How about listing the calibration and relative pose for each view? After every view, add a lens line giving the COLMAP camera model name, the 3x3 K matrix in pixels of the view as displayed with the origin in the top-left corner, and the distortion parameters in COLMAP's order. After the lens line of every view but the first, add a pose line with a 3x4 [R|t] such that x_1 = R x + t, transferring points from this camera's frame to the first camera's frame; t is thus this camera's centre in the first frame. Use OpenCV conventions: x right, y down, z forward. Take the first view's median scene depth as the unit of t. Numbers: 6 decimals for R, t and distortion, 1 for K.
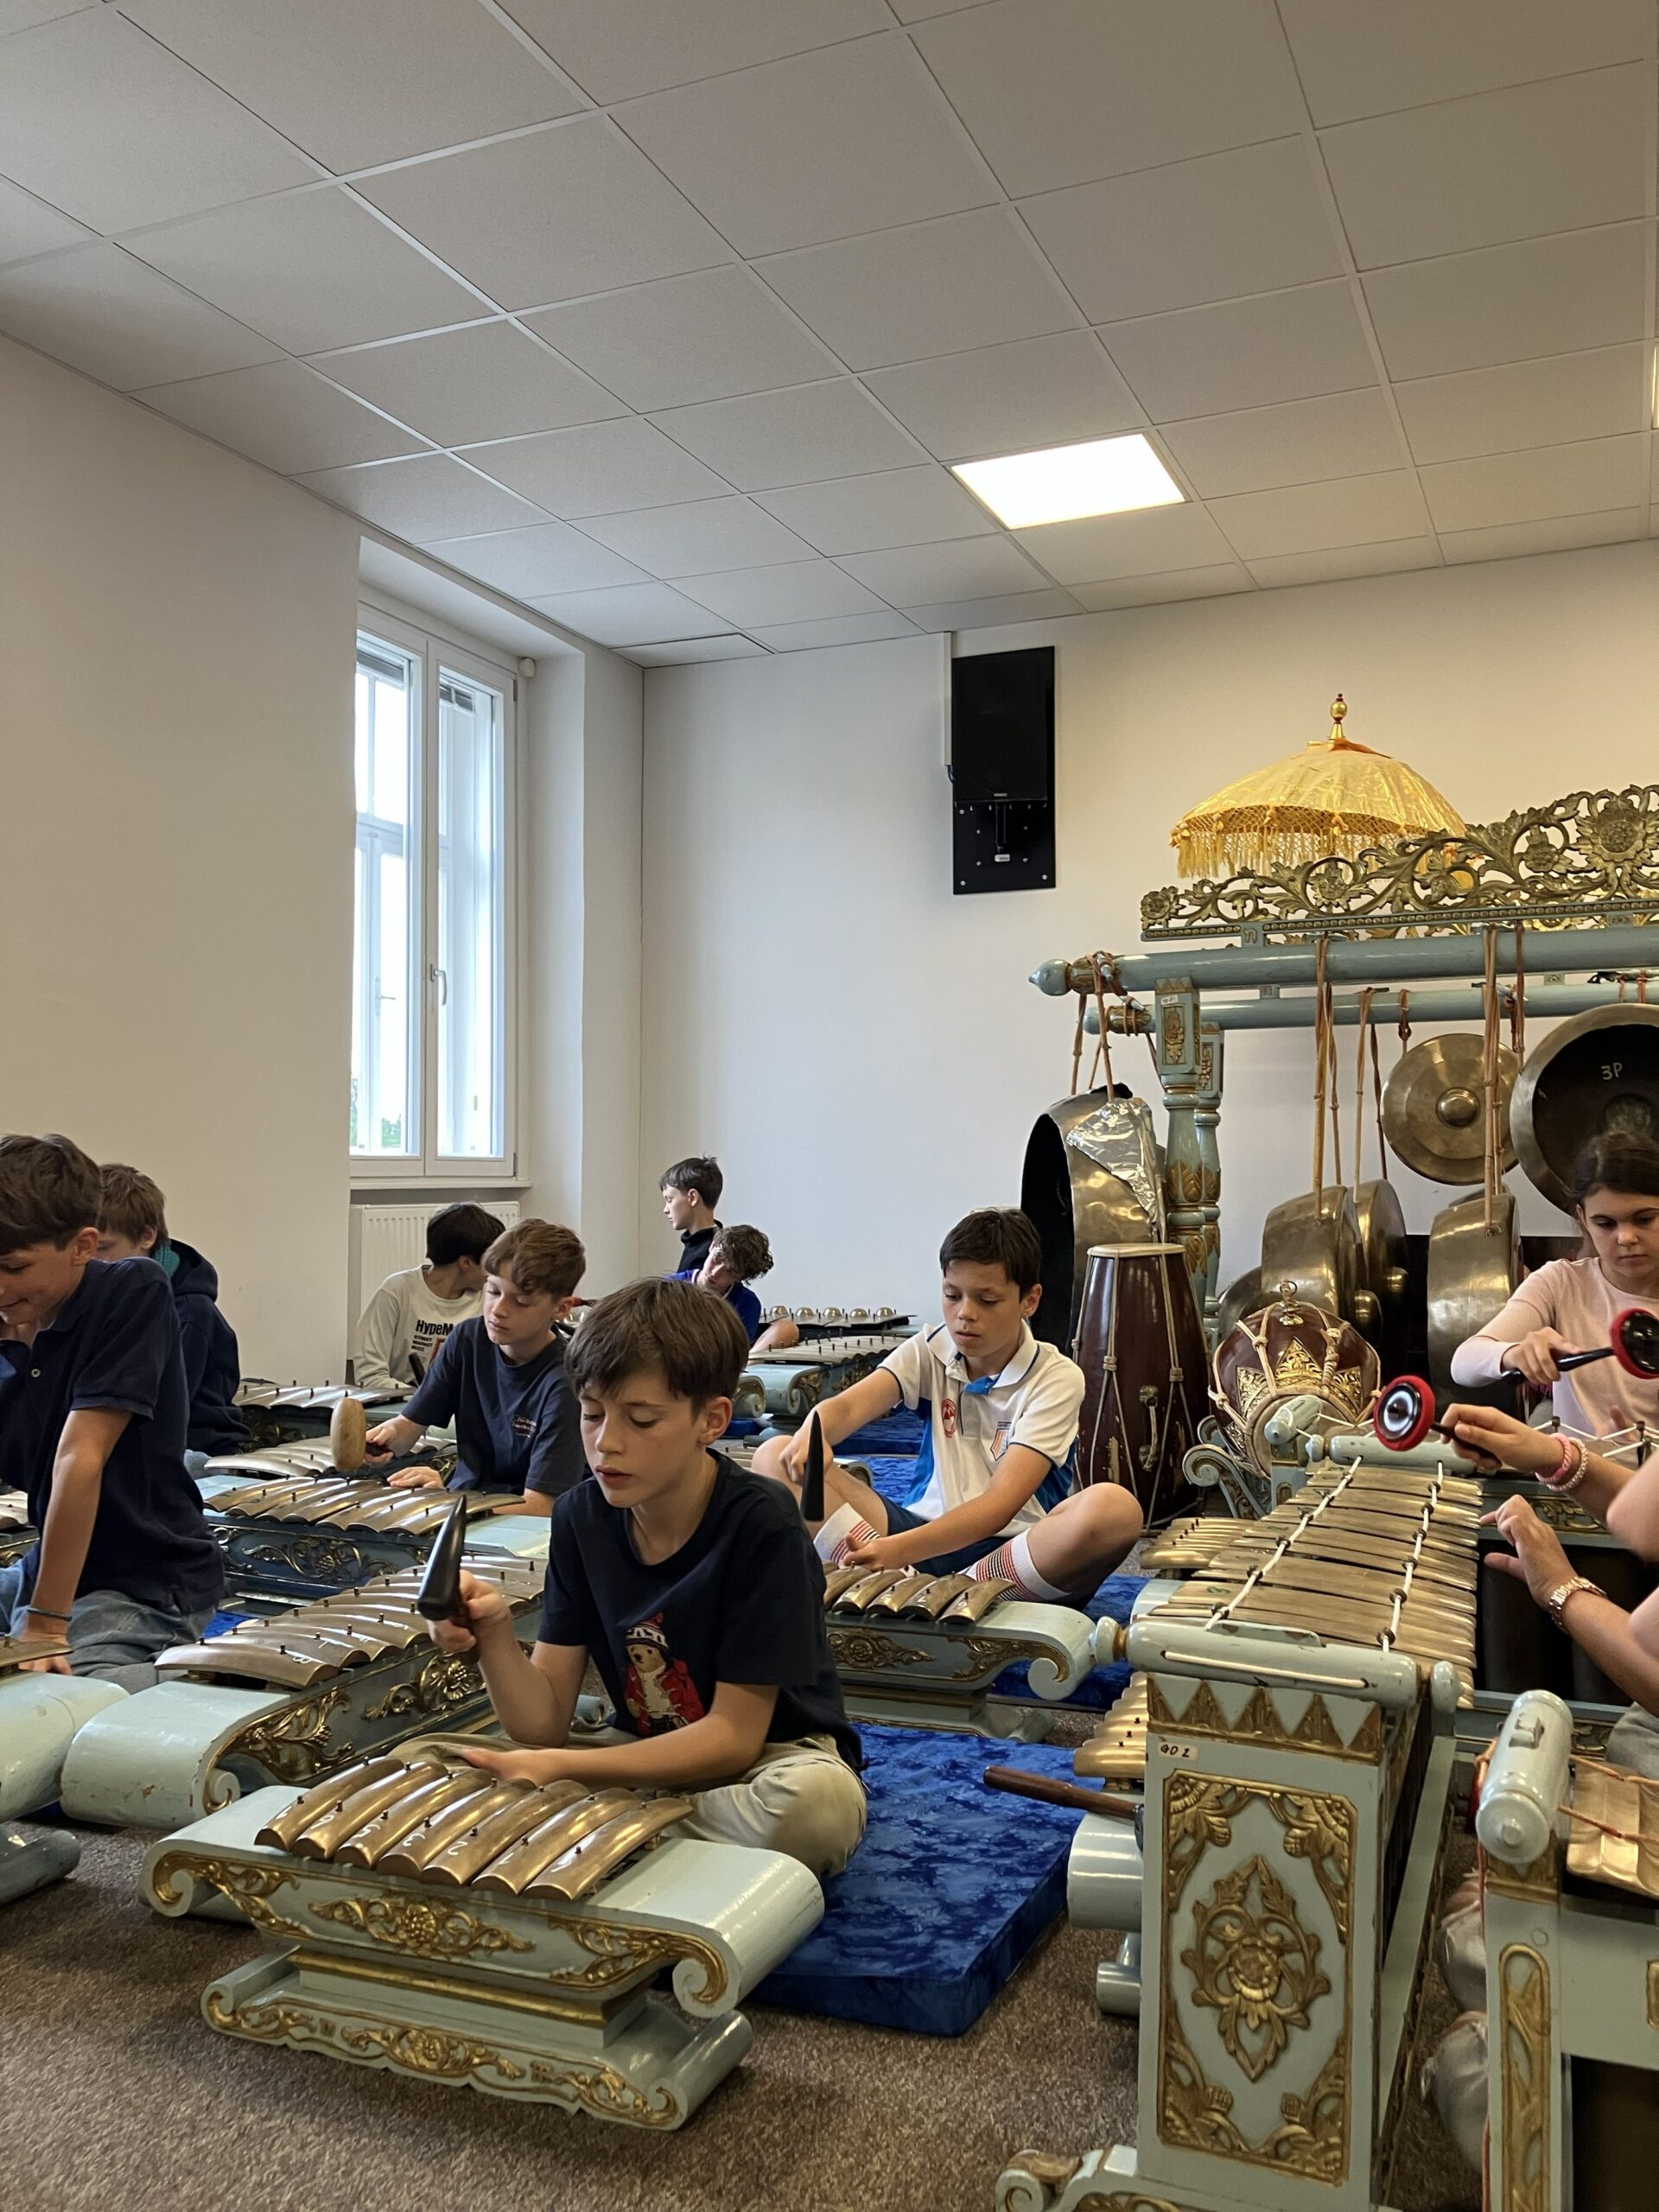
lens RADIAL K [[1812.1, 0, 829.5], [0, 1812.1, 1106.0], [0, 0, 1]] dist [0.012060, -0.003545]
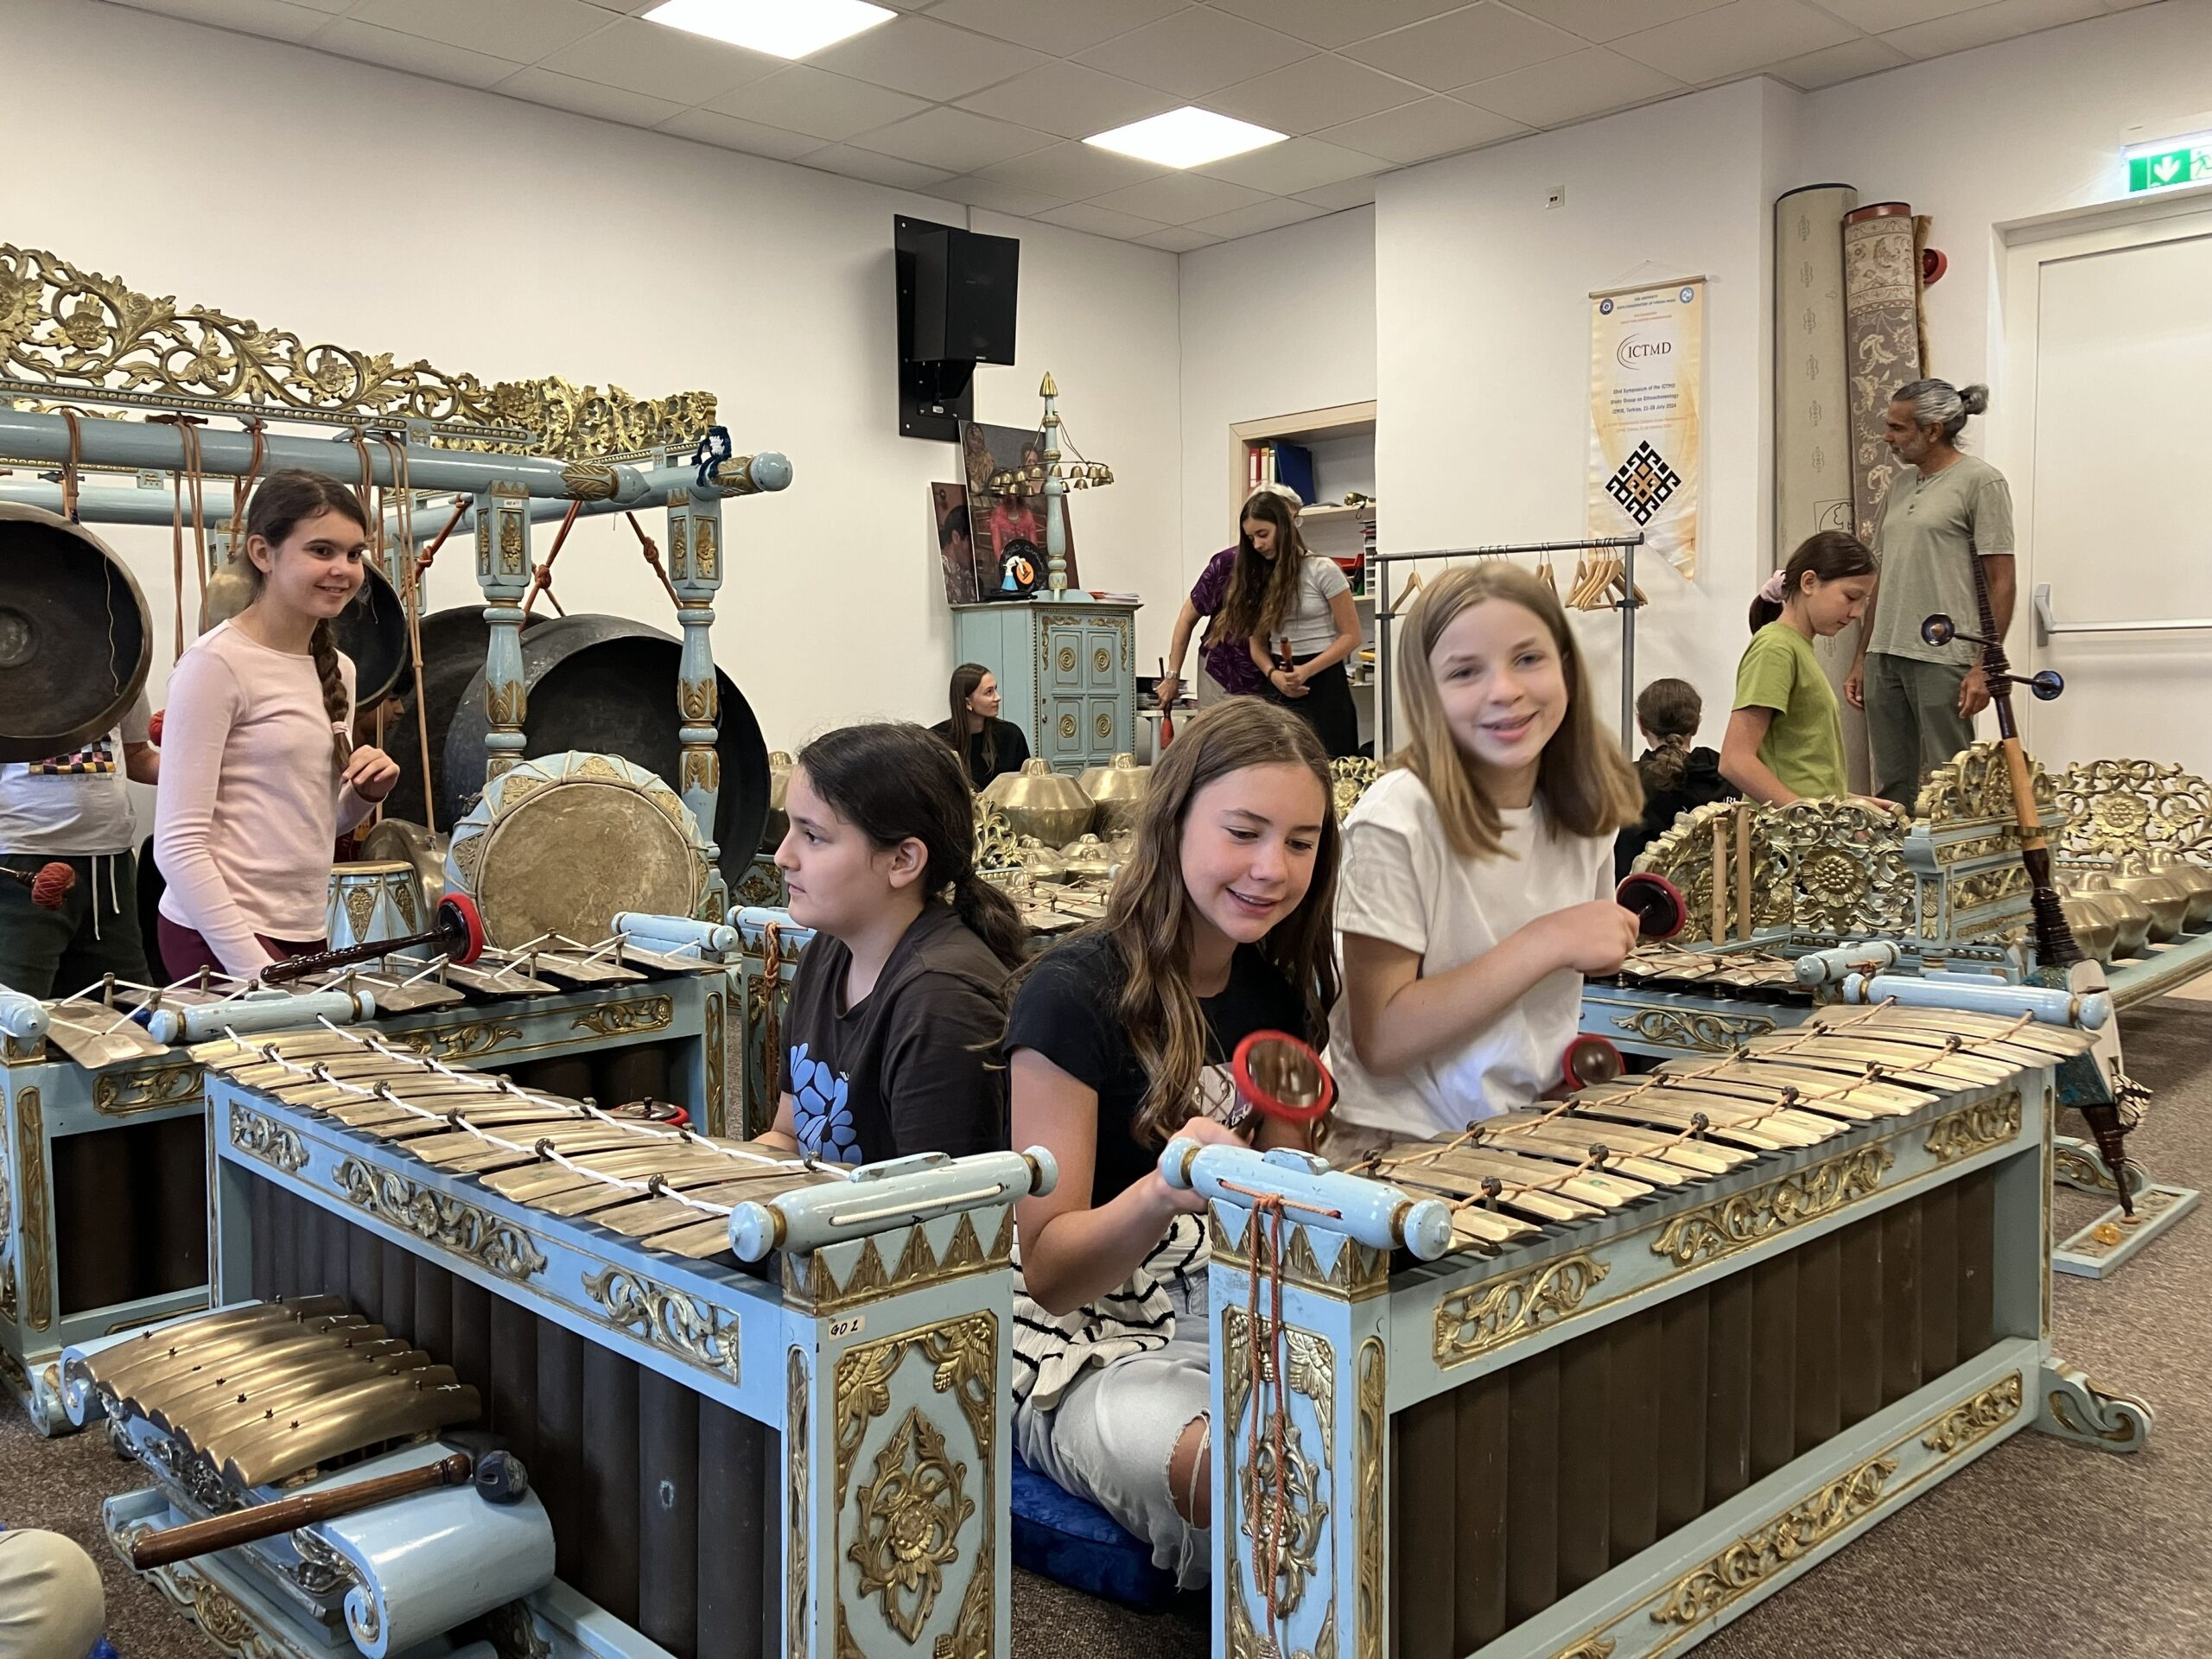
lens RADIAL K [[1812.1, 0, 1106.0], [0, 1812.1, 829.5], [0, 0, 1]] dist [0.012060, -0.003545]
pose [[0.383037, -0.067023, 0.921298, -0.166497], [-0.025501, 0.996217, 0.083076, 0.014076], [-0.923381, -0.055315, 0.379879, 0.177117]]
